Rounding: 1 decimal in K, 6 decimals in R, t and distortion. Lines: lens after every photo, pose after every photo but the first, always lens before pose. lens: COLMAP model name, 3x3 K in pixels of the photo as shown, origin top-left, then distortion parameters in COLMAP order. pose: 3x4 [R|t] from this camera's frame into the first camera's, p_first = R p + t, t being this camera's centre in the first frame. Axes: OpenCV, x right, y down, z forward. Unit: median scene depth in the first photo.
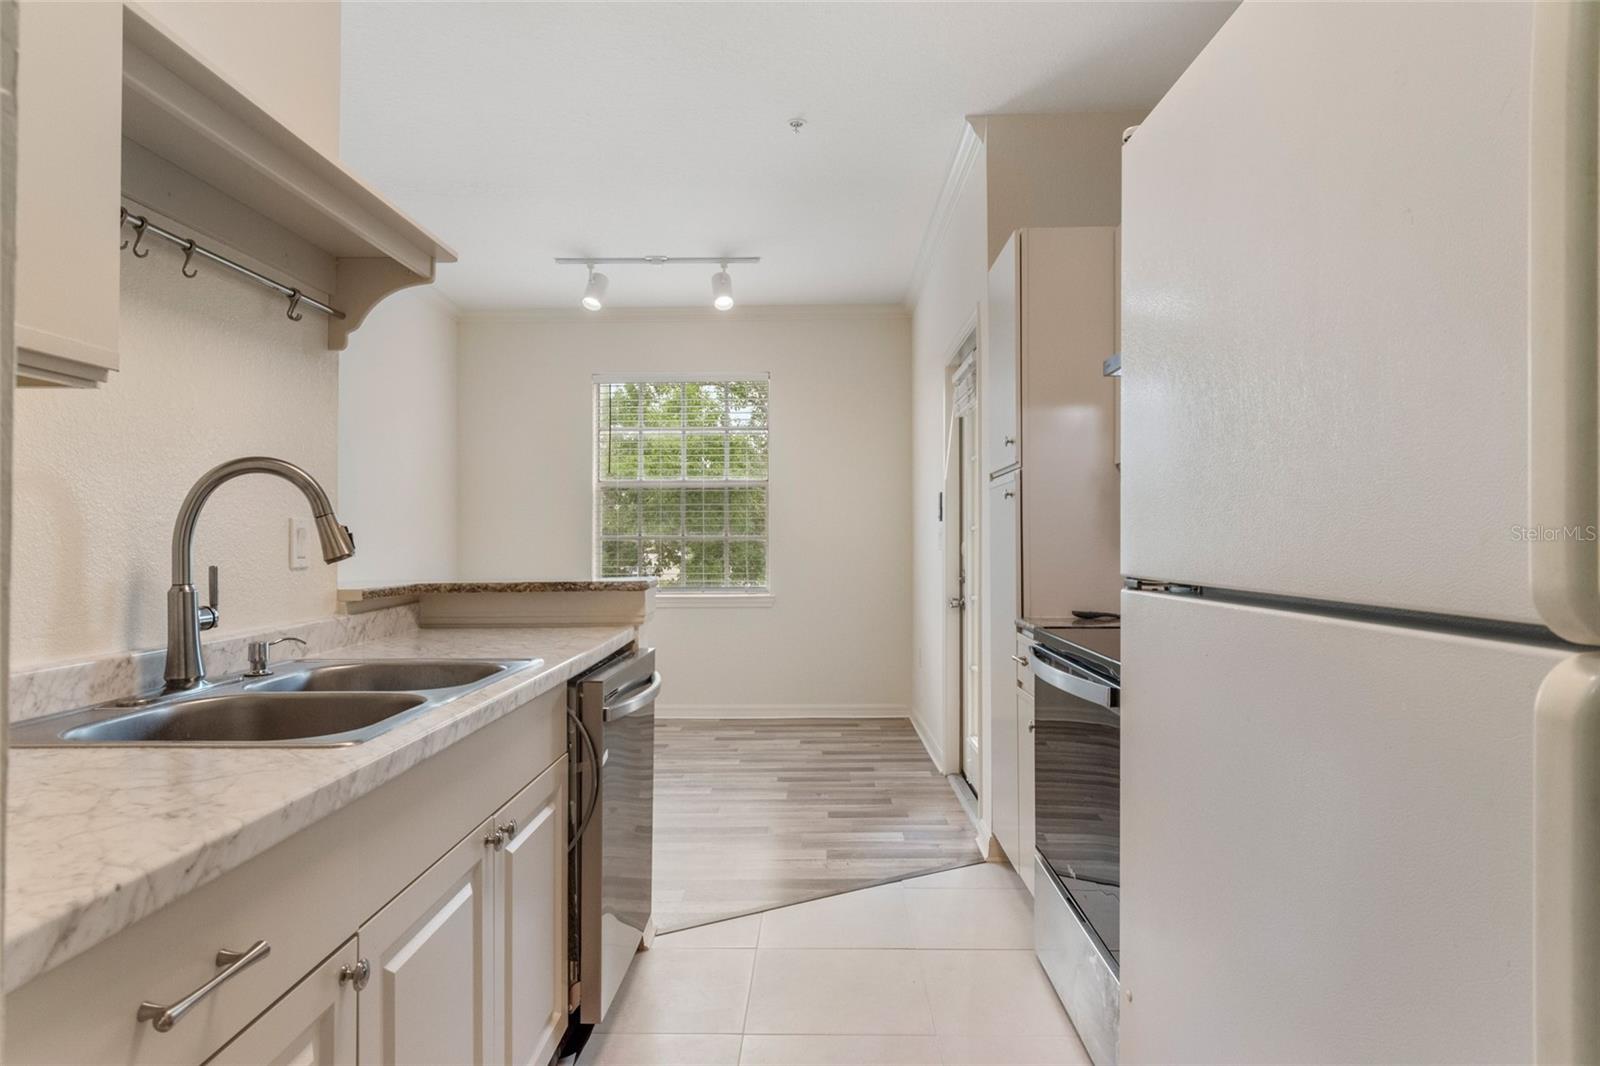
lens RADIAL K [[909.9, 0, 798.3], [0, 909.9, 537.0], [0, 0, 1]] dist [0.002555, -0.000108]
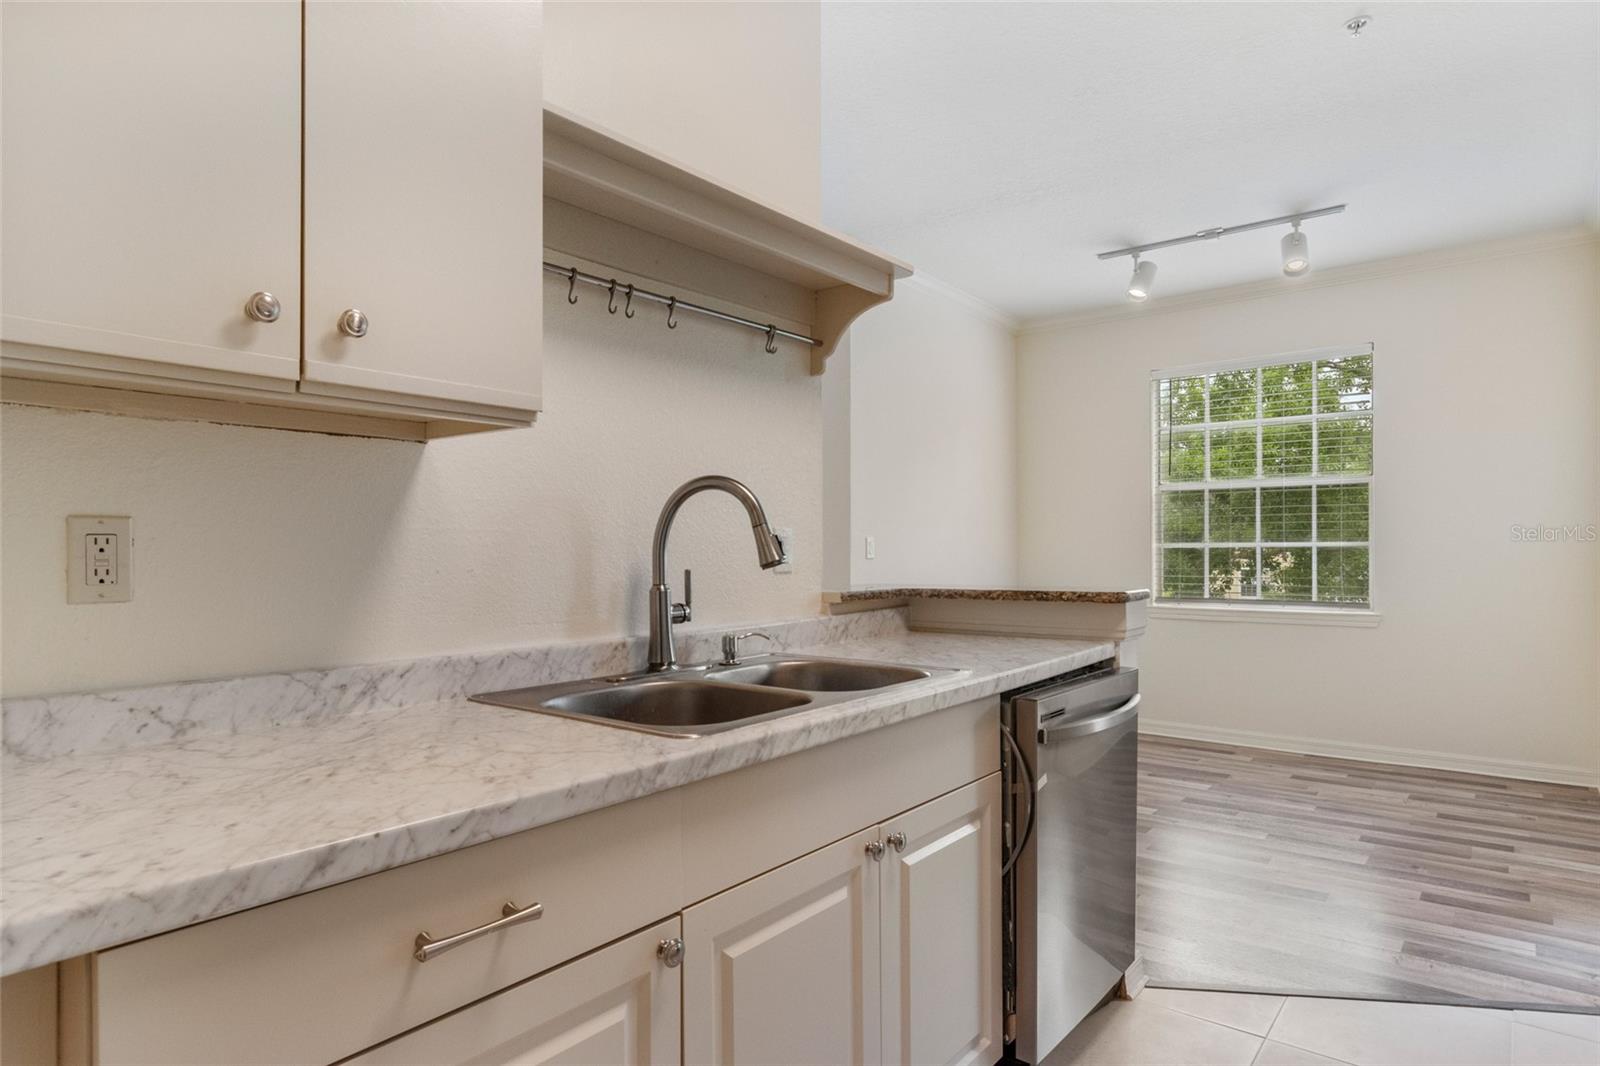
lens RADIAL K [[892.0, 0, 803.7], [0, 892.0, 553.2], [0, 0, 1]] dist [-0.001094, -0.002260]
pose [[0.795299, 0.004177, -0.606203, 0.137336], [0.002905, 0.999939, 0.010700, -0.001146], [0.606210, -0.010271, 0.795238, 0.128220]]
